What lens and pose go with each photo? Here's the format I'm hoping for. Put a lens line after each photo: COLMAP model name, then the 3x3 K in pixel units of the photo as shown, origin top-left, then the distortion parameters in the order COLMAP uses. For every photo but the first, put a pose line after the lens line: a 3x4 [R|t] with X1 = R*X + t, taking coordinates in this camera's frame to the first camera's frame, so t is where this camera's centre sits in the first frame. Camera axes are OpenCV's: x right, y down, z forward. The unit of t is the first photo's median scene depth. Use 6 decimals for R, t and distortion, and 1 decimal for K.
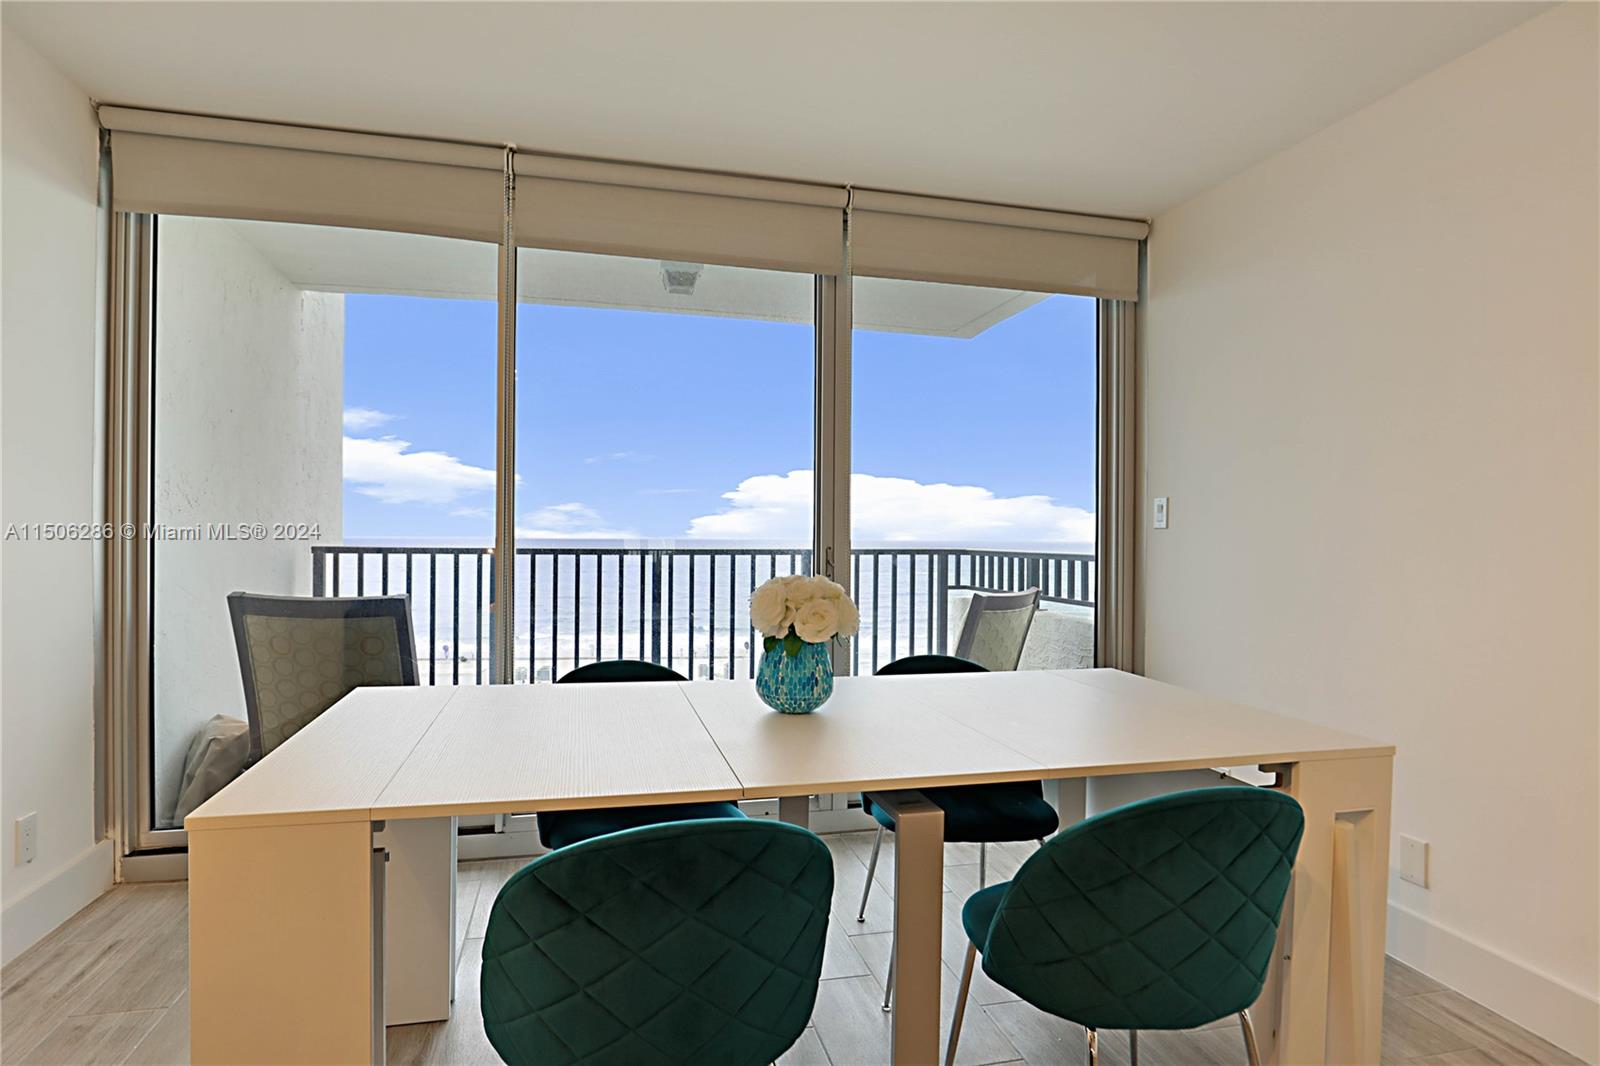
lens RADIAL K [[855.7, 0, 797.2], [0, 855.7, 519.9], [0, 0, 1]] dist [-0.004715, 0.005325]
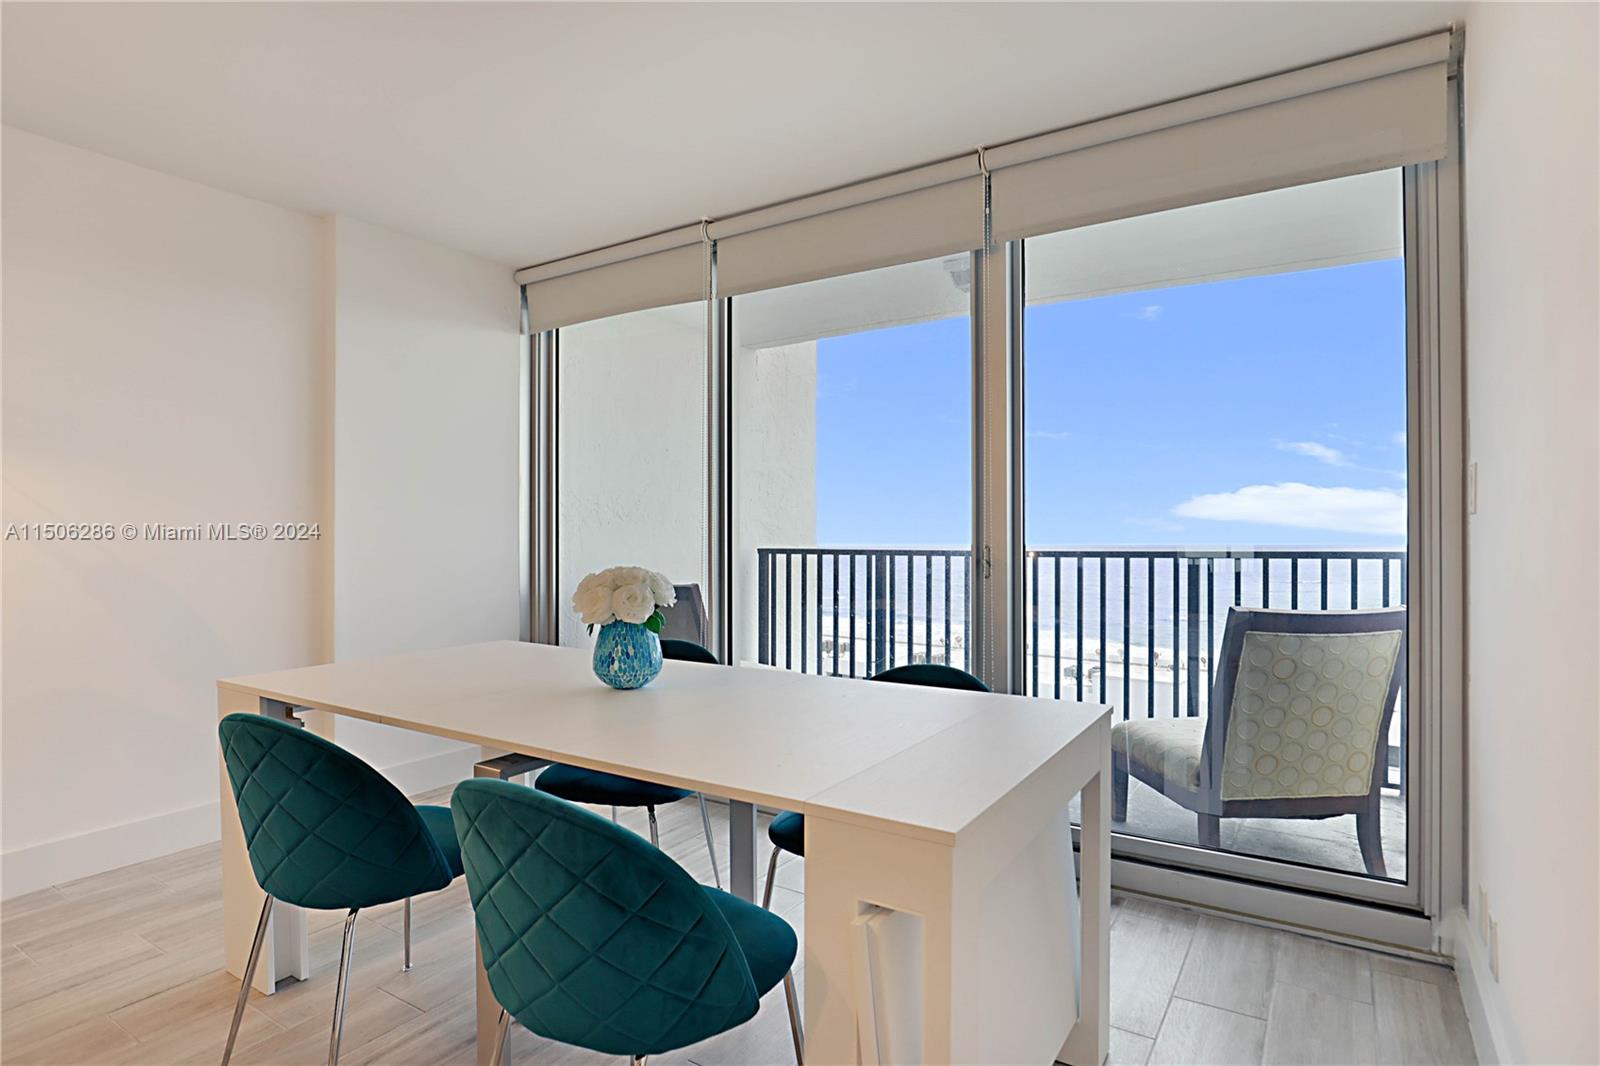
lens RADIAL K [[855.7, 0, 795.8], [0, 855.7, 531.5], [0, 0, 1]] dist [-0.004715, 0.005325]
pose [[0.685552, -0.016320, -0.727840, 0.404696], [0.022667, 0.999742, -0.001066, 0.007905], [0.727670, -0.015767, 0.685746, 0.161447]]
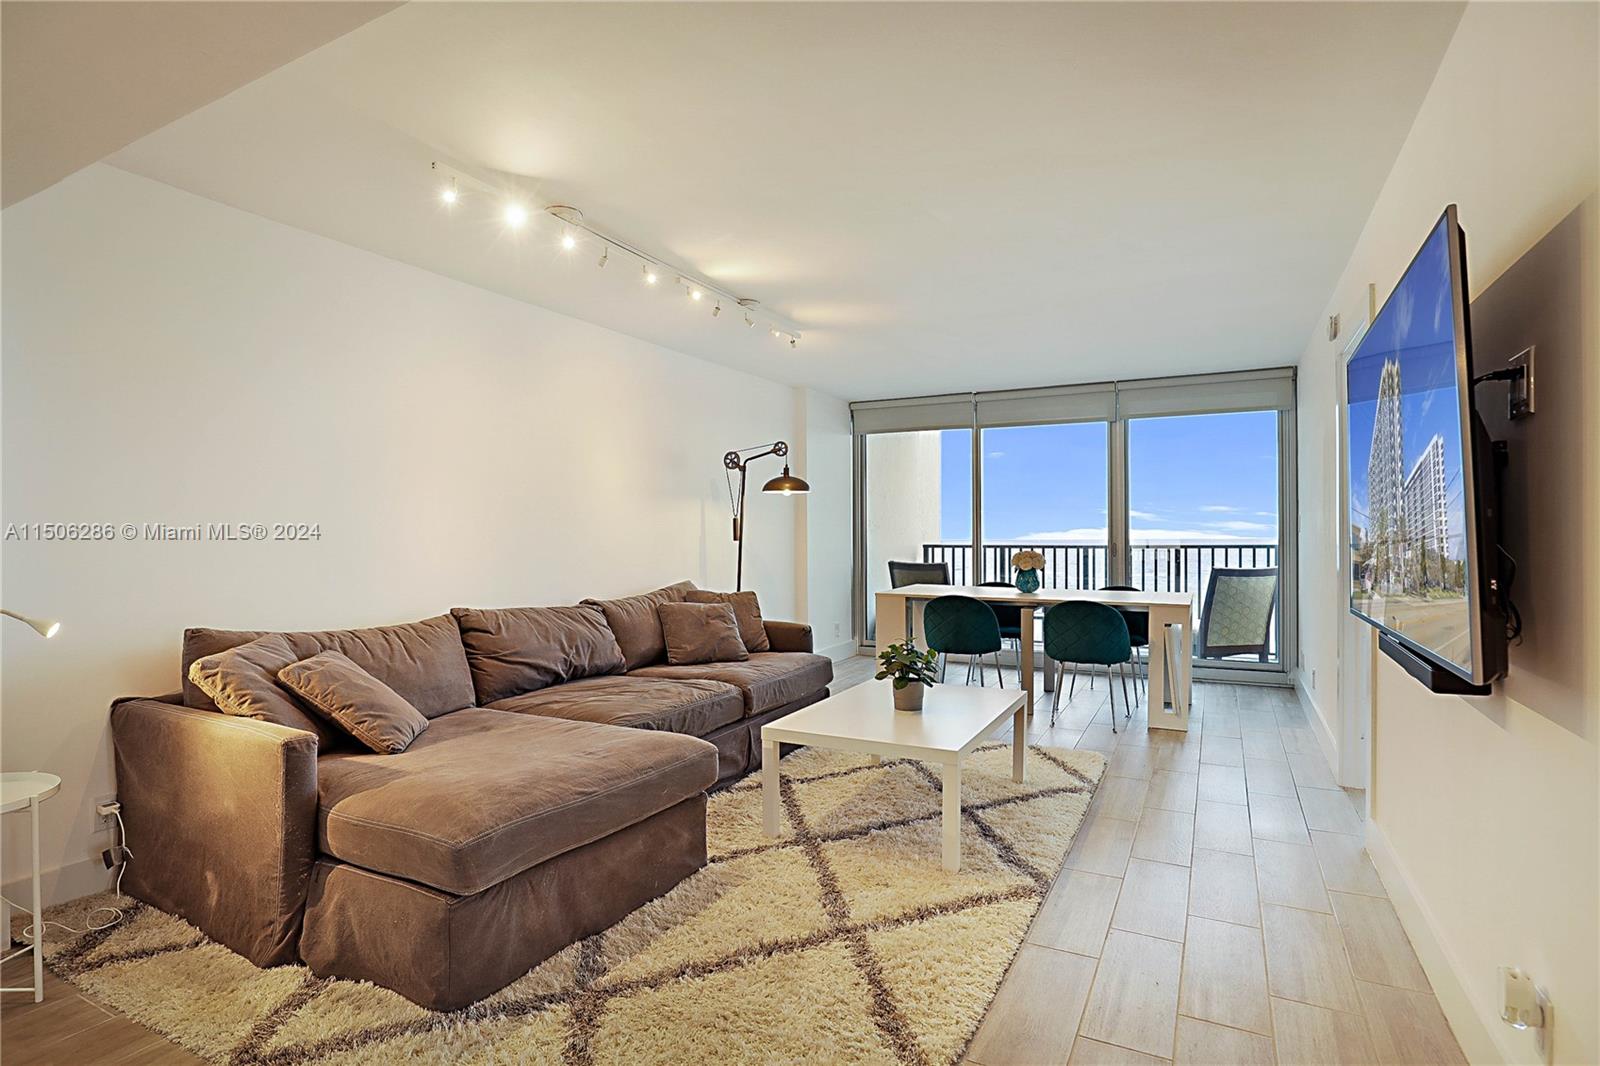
lens RADIAL K [[814.3, 0, 793.9], [0, 814.3, 528.5], [0, 0, 1]] dist [-0.010612, 0.002704]
pose [[0.748831, -0.016700, -0.662551, 0.579417], [0.024825, 0.999688, 0.002859, -0.024840], [0.662296, -0.018588, 0.749011, -0.800419]]
